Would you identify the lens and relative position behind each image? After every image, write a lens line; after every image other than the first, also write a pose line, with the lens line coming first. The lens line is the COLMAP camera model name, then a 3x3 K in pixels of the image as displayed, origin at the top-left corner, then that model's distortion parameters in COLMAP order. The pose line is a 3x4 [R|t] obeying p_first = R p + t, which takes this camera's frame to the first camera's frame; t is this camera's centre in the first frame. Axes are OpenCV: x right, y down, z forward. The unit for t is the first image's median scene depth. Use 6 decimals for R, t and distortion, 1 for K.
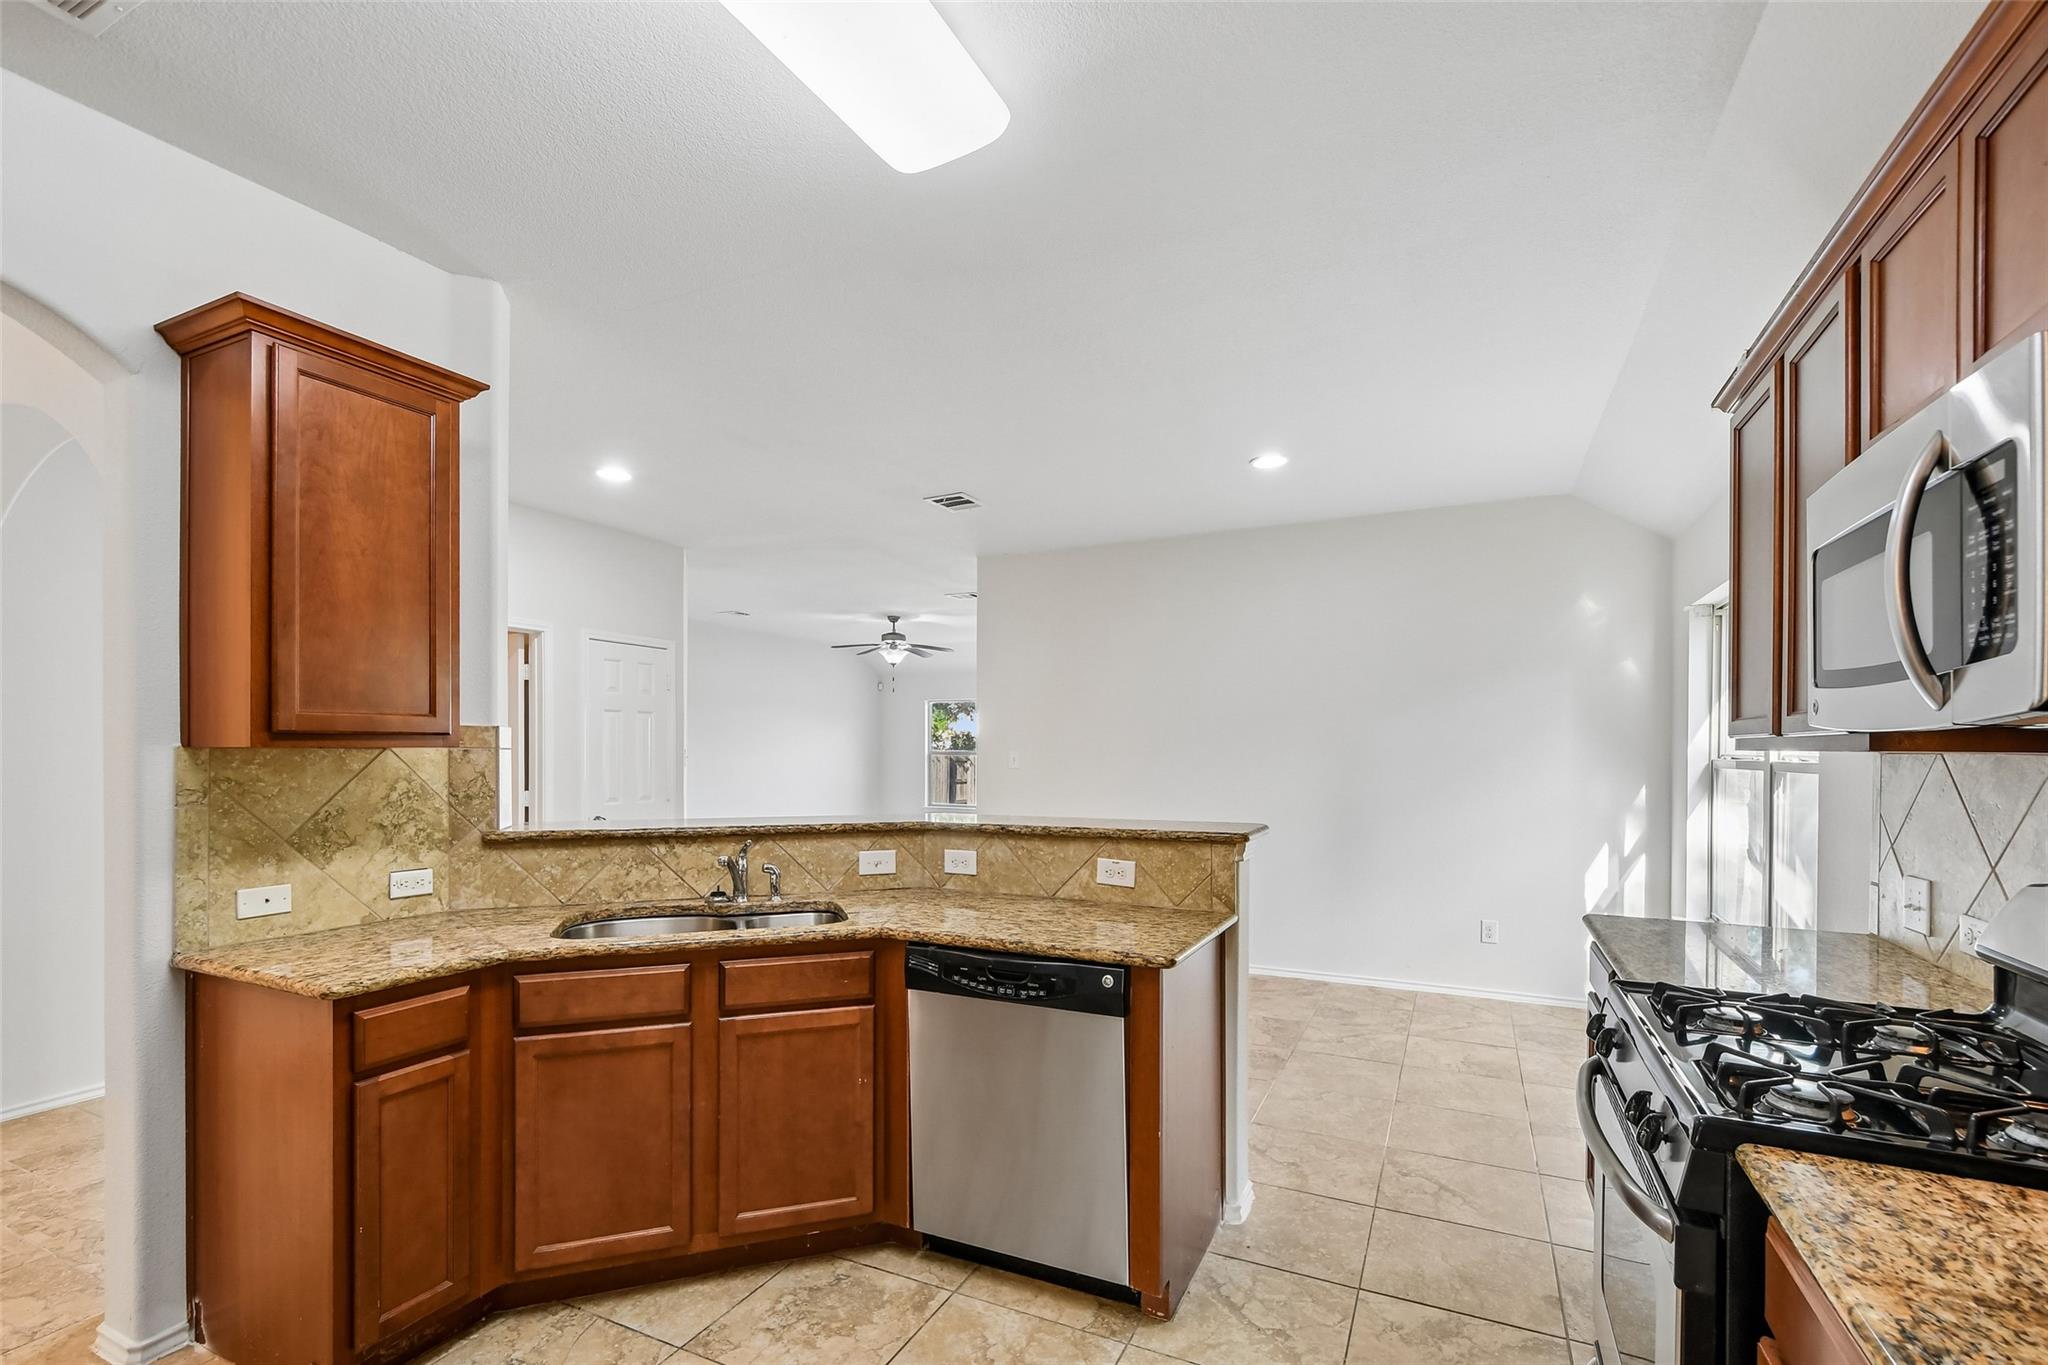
lens RADIAL K [[907.4, 0, 1027.5], [0, 907.4, 750.9], [0, 0, 1]] dist [0.002651, -0.000377]
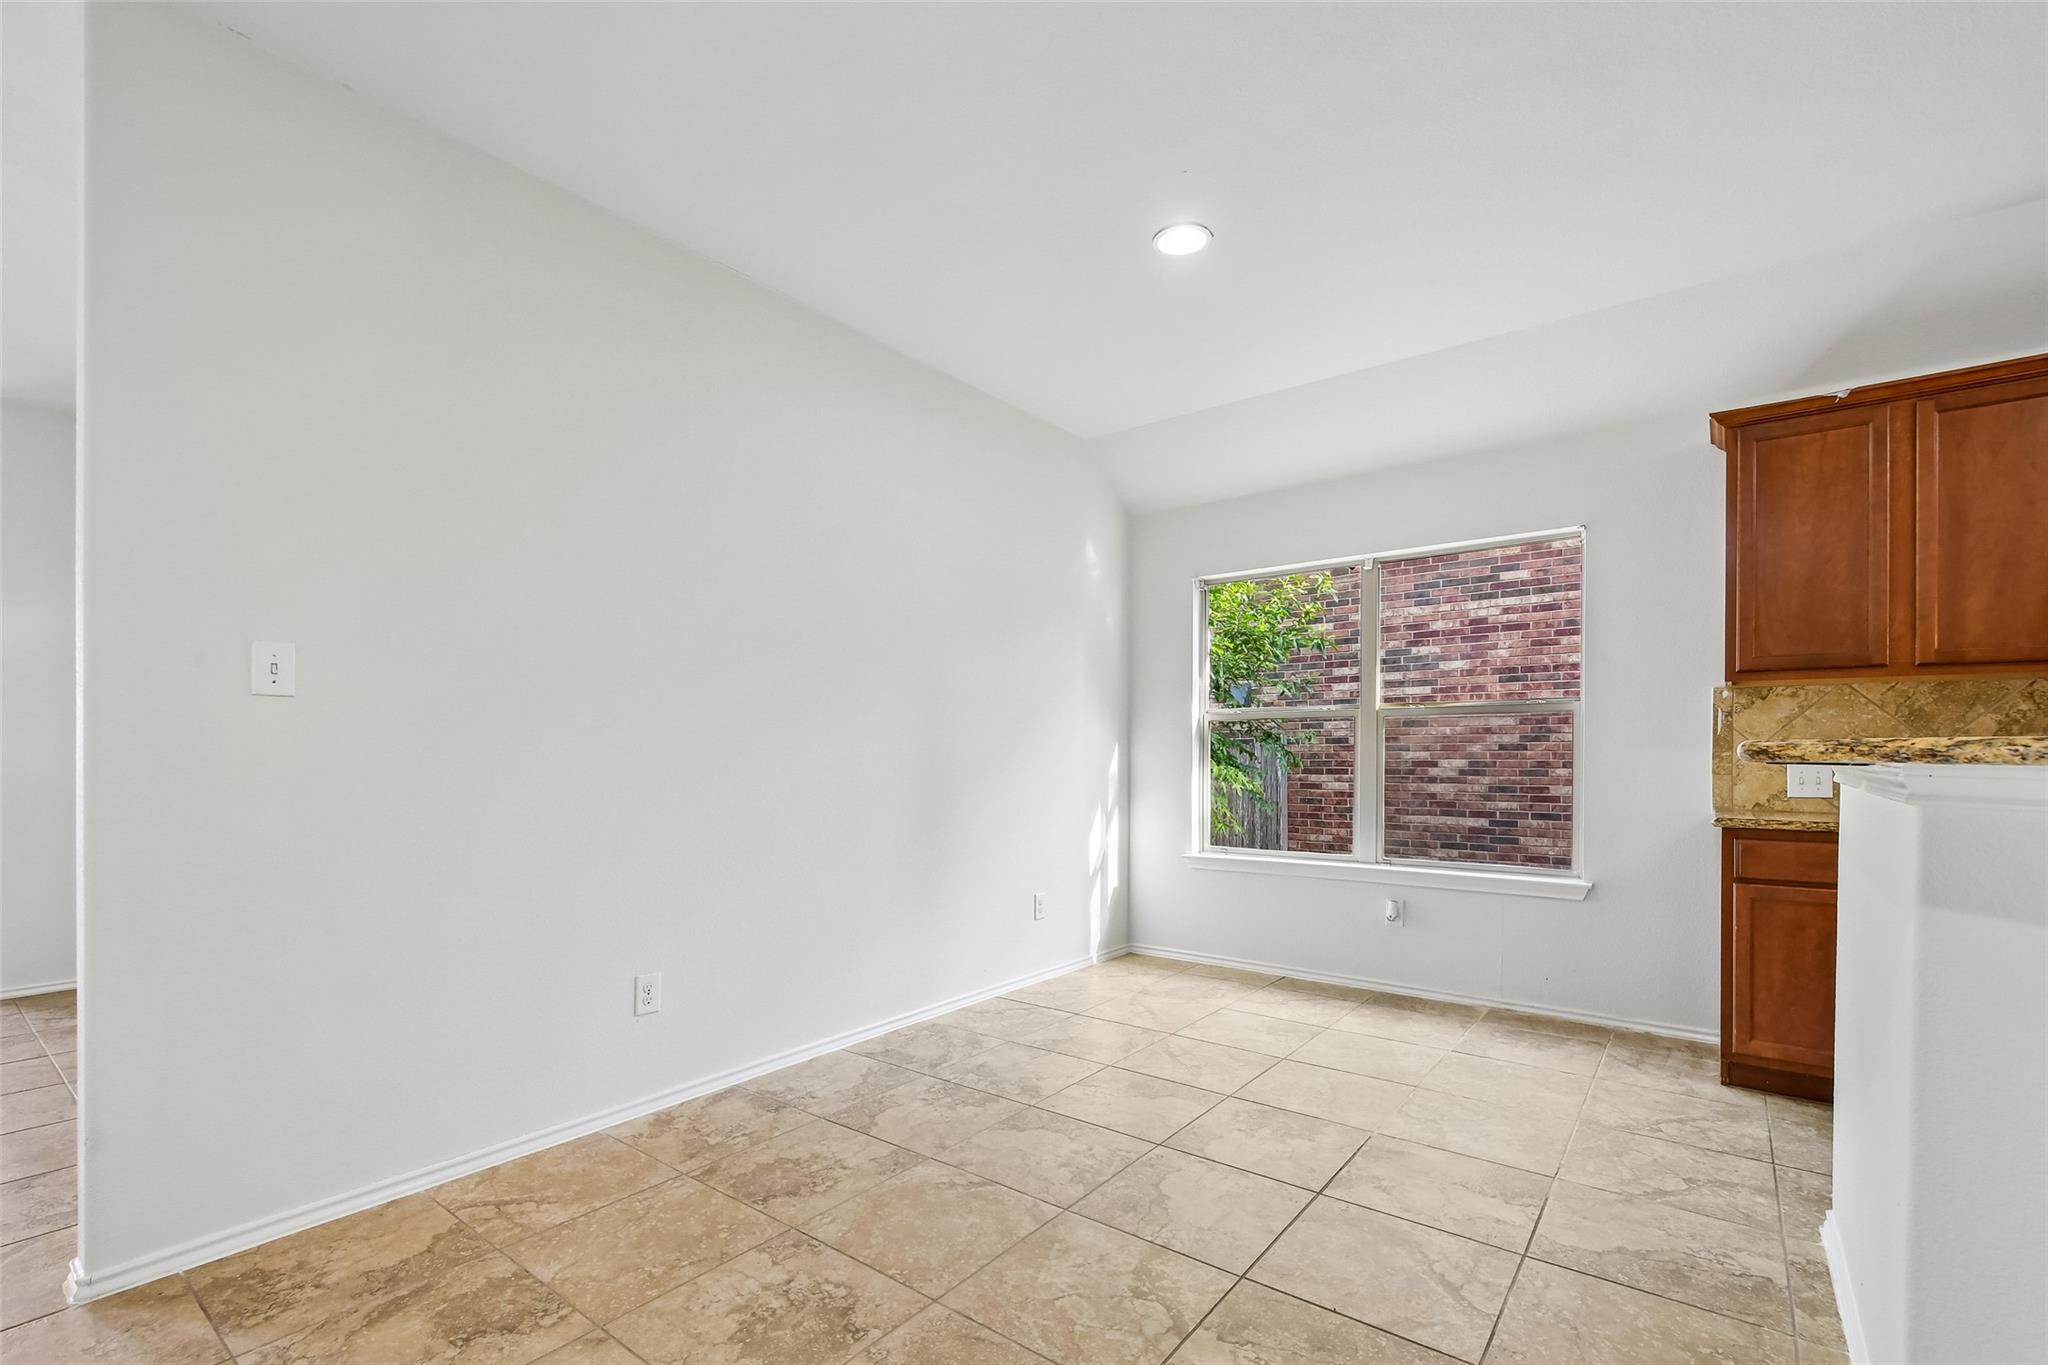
lens RADIAL K [[907.4, 0, 1027.5], [0, 907.4, 750.9], [0, 0, 1]] dist [0.002651, -0.000377]
pose [[0.208888, -0.001828, 0.977938, -0.675511], [-0.001395, 0.999997, 0.002167, 0.093757], [-0.977939, -0.001817, 0.208884, 1.589571]]
